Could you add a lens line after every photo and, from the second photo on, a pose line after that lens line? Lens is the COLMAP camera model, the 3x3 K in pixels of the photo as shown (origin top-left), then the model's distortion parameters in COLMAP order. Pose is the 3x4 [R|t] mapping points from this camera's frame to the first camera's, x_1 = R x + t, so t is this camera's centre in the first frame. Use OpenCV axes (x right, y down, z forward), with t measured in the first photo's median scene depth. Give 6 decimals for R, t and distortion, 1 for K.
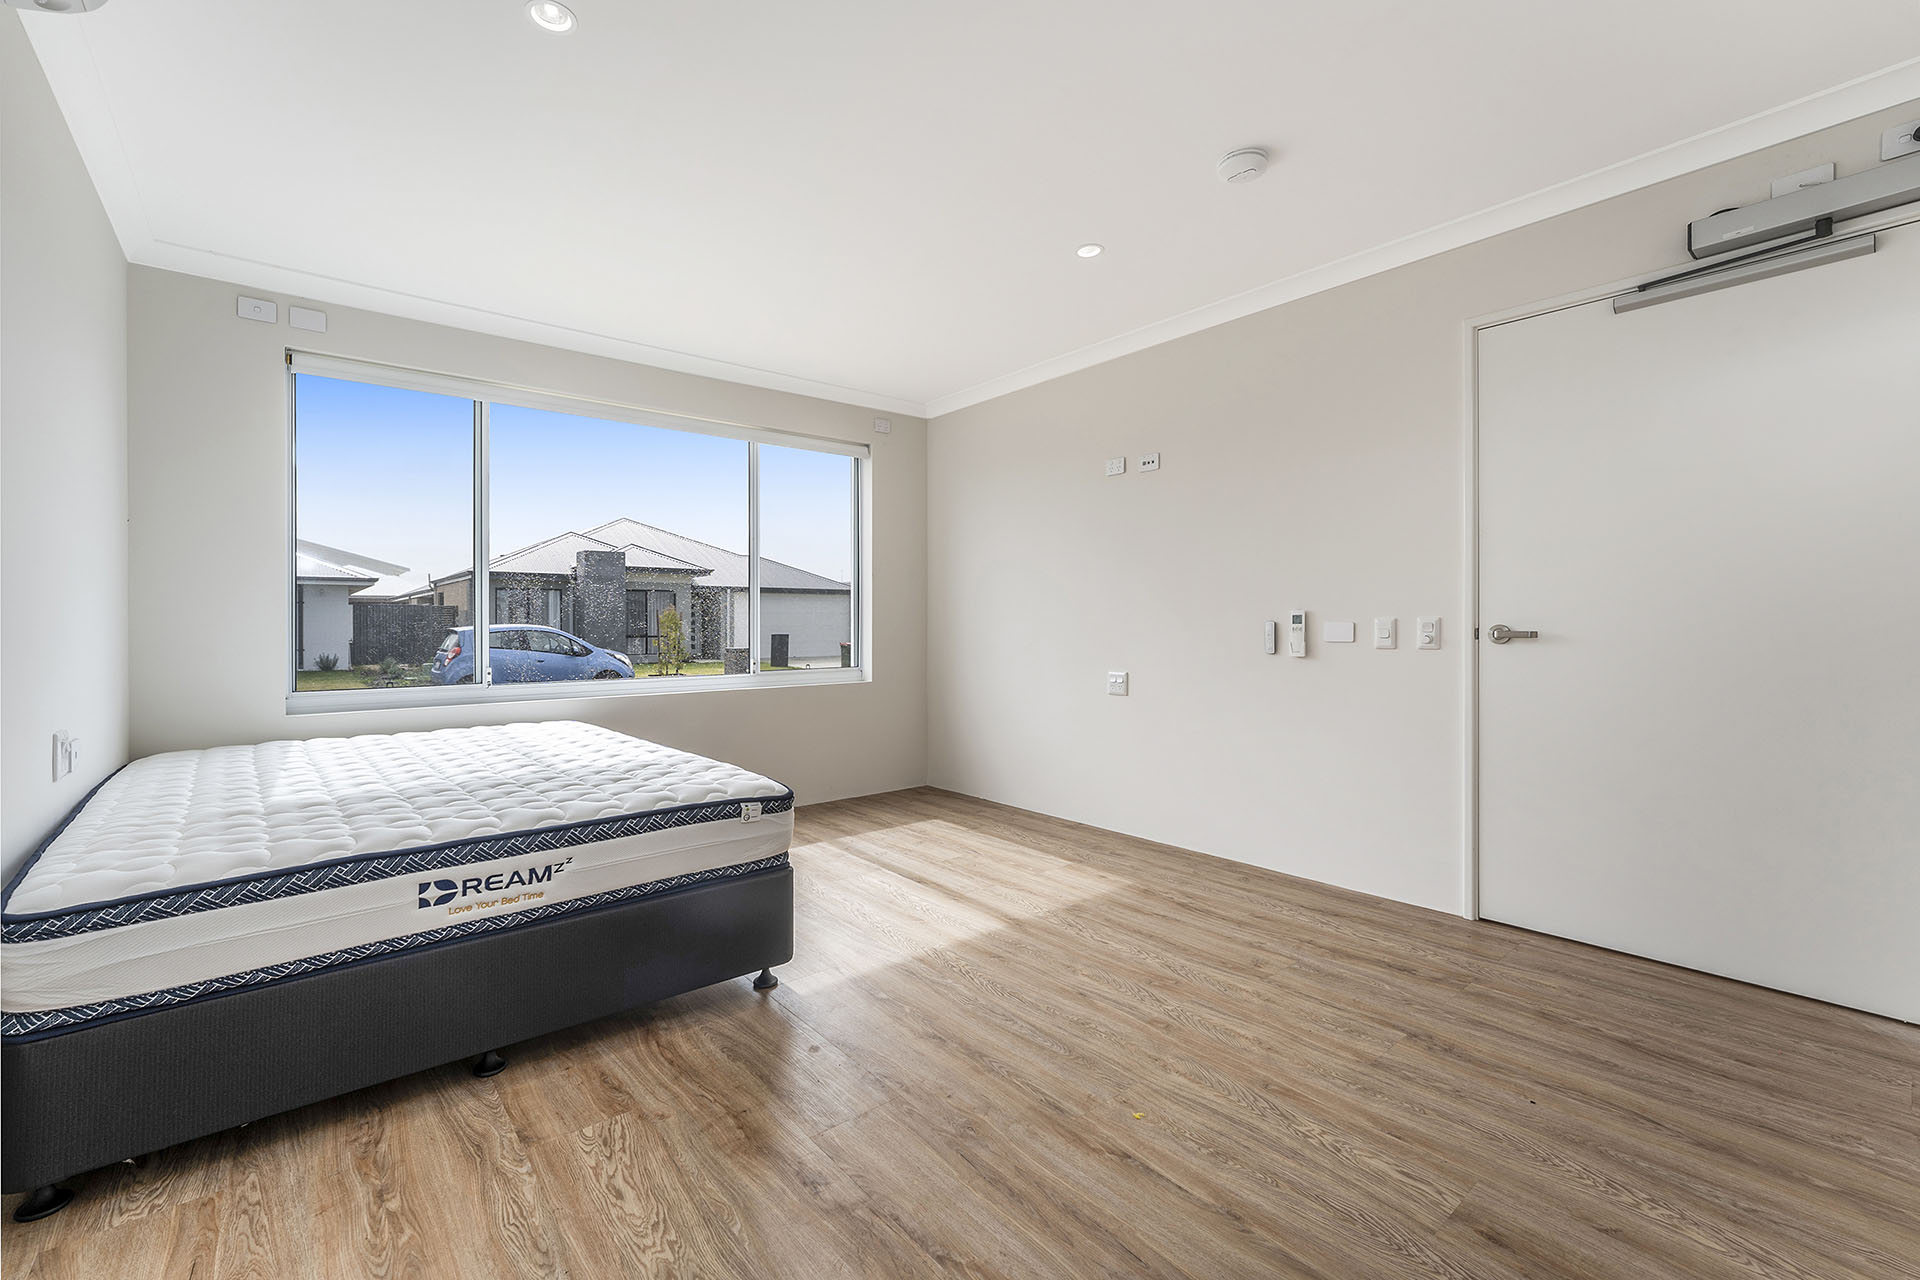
lens RADIAL K [[802.4, 0, 962.4], [0, 802.4, 628.2], [0, 0, 1]] dist [0.000143, -0.000488]
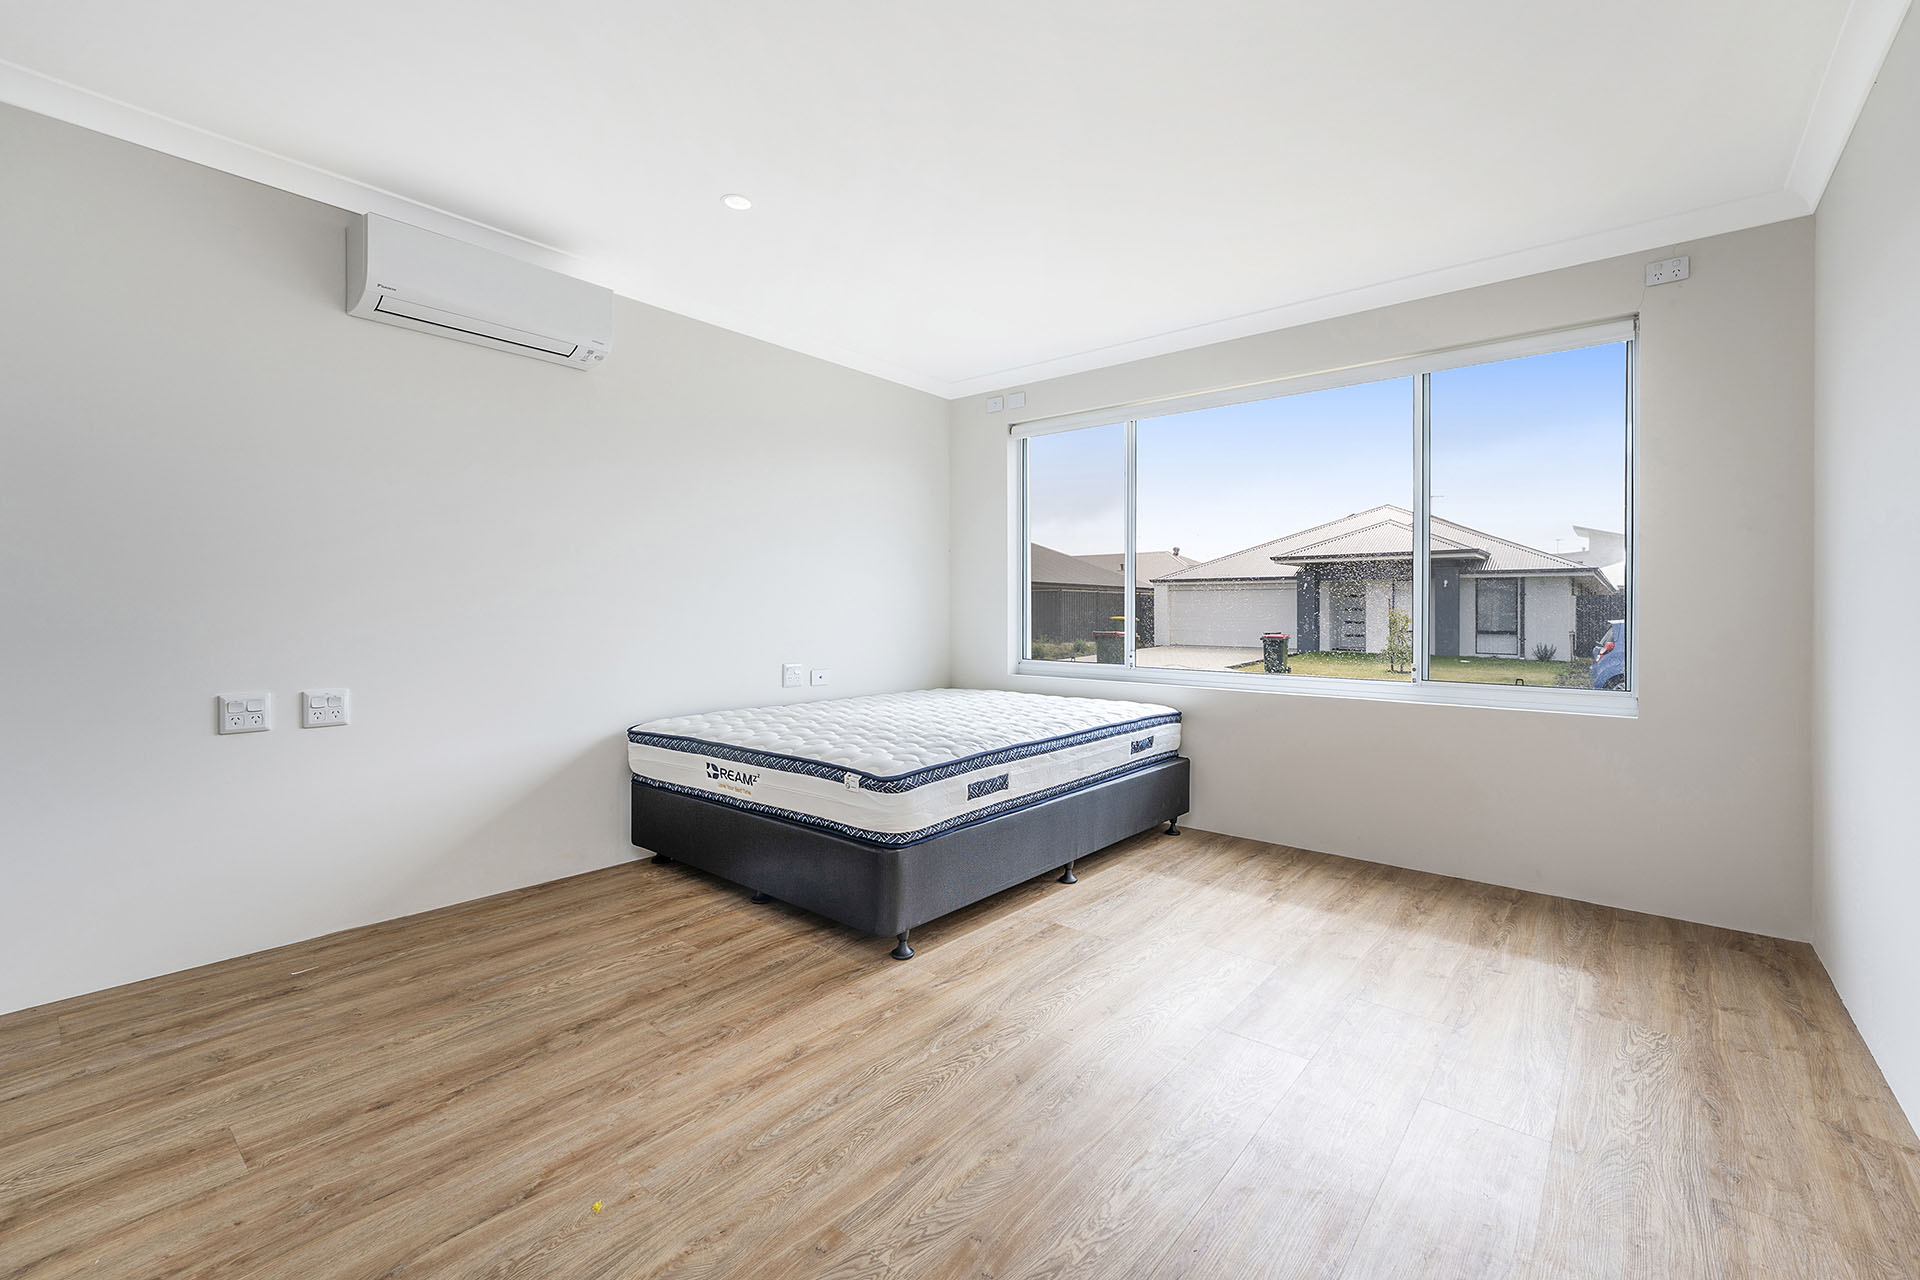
lens RADIAL K [[802.4, 0, 963.5], [0, 802.4, 622.8], [0, 0, 1]] dist [0.000143, -0.000488]
pose [[0.184063, 0.019112, -0.982729, 0.982951], [-0.015386, 0.999744, 0.016561, -0.013820], [0.982794, 0.012072, 0.184310, 1.090455]]
